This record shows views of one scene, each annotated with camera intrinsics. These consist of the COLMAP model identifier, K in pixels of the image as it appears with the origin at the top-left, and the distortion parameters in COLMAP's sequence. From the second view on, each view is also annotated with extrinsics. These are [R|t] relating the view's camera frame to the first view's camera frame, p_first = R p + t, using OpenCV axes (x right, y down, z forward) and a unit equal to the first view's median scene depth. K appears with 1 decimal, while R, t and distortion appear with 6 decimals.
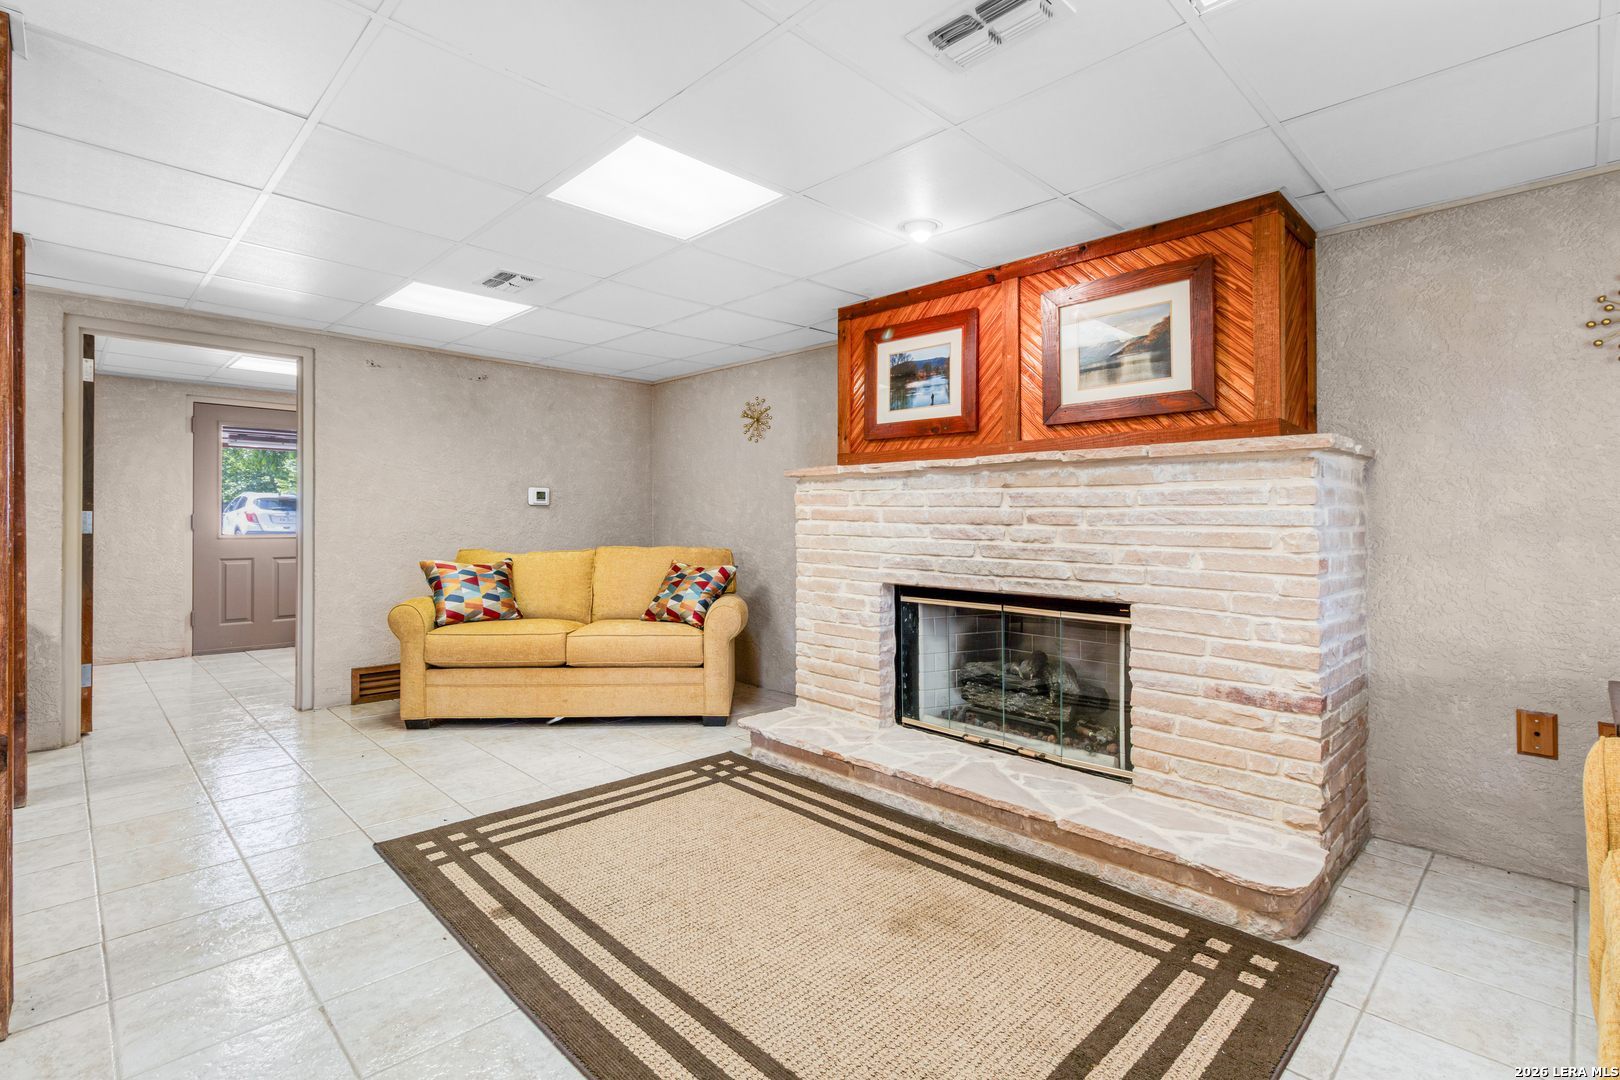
lens RADIAL K [[752.4, 0, 812.3], [0, 752.4, 532.0], [0, 0, 1]] dist [0.004037, 0.000093]
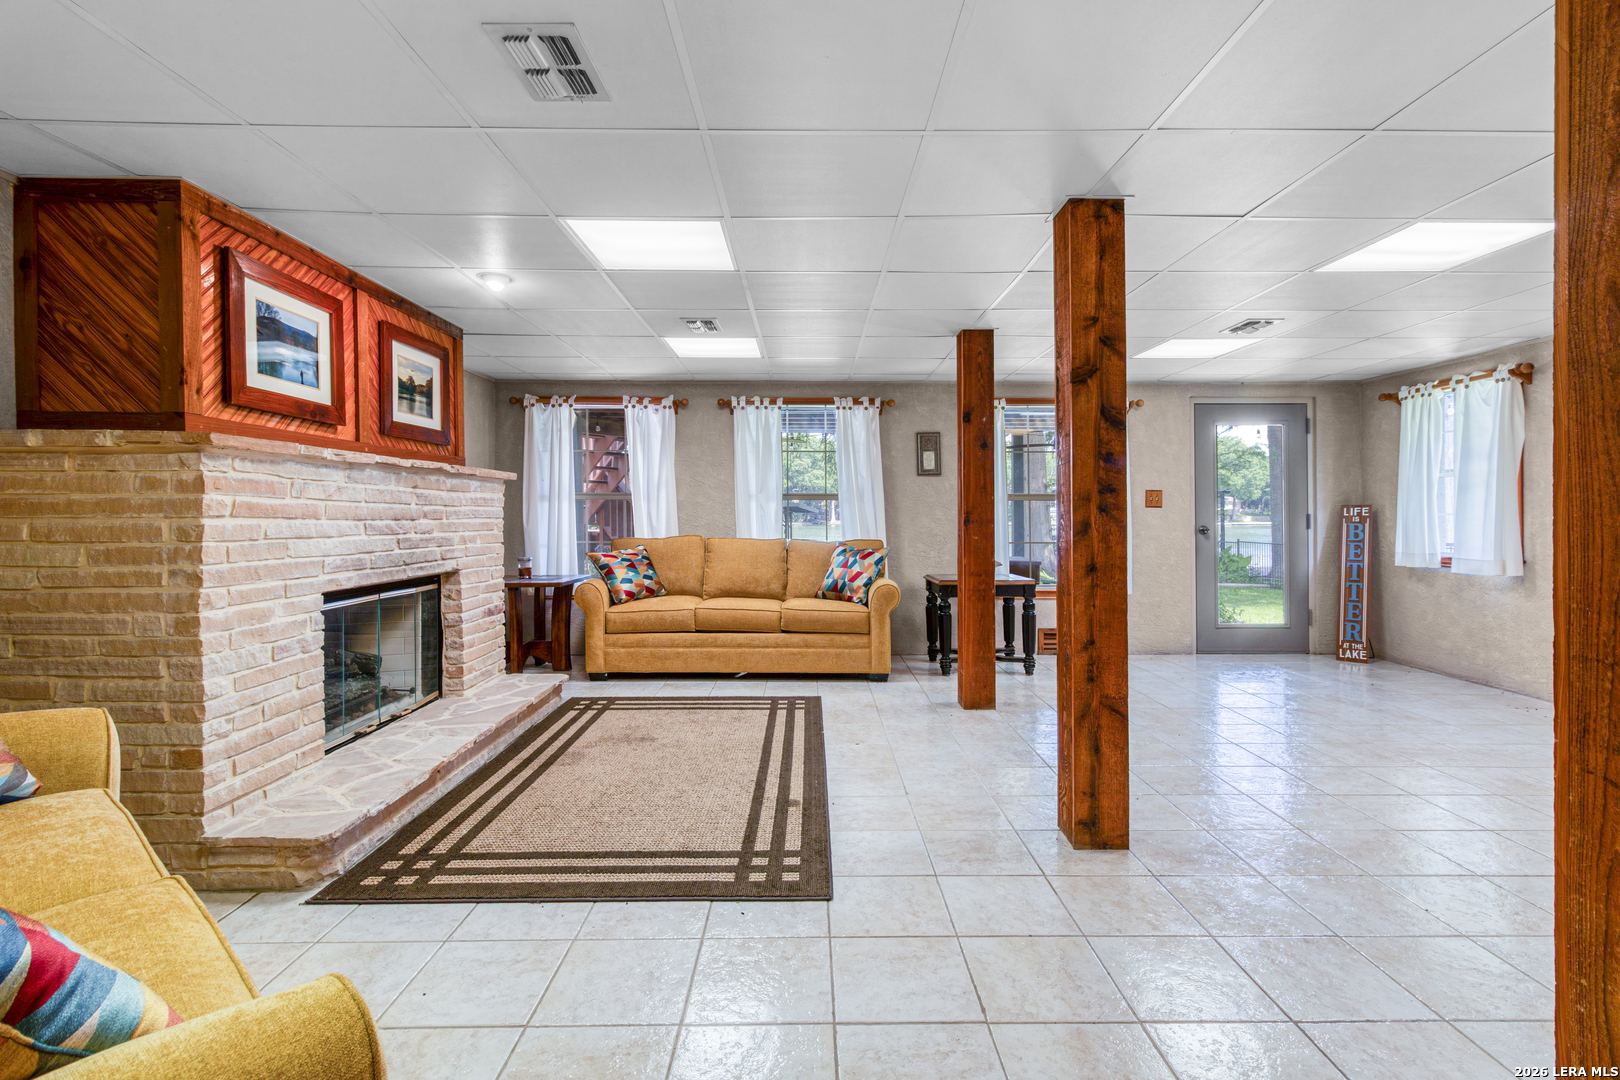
lens RADIAL K [[759.3, 0, 810.3], [0, 759.3, 512.7], [0, 0, 1]] dist [0.005256, 0.000649]
pose [[-0.710871, -0.003604, 0.703314, -0.924167], [0.008209, 0.999876, 0.013422, -0.028620], [-0.703275, 0.015315, -0.710753, 1.282831]]
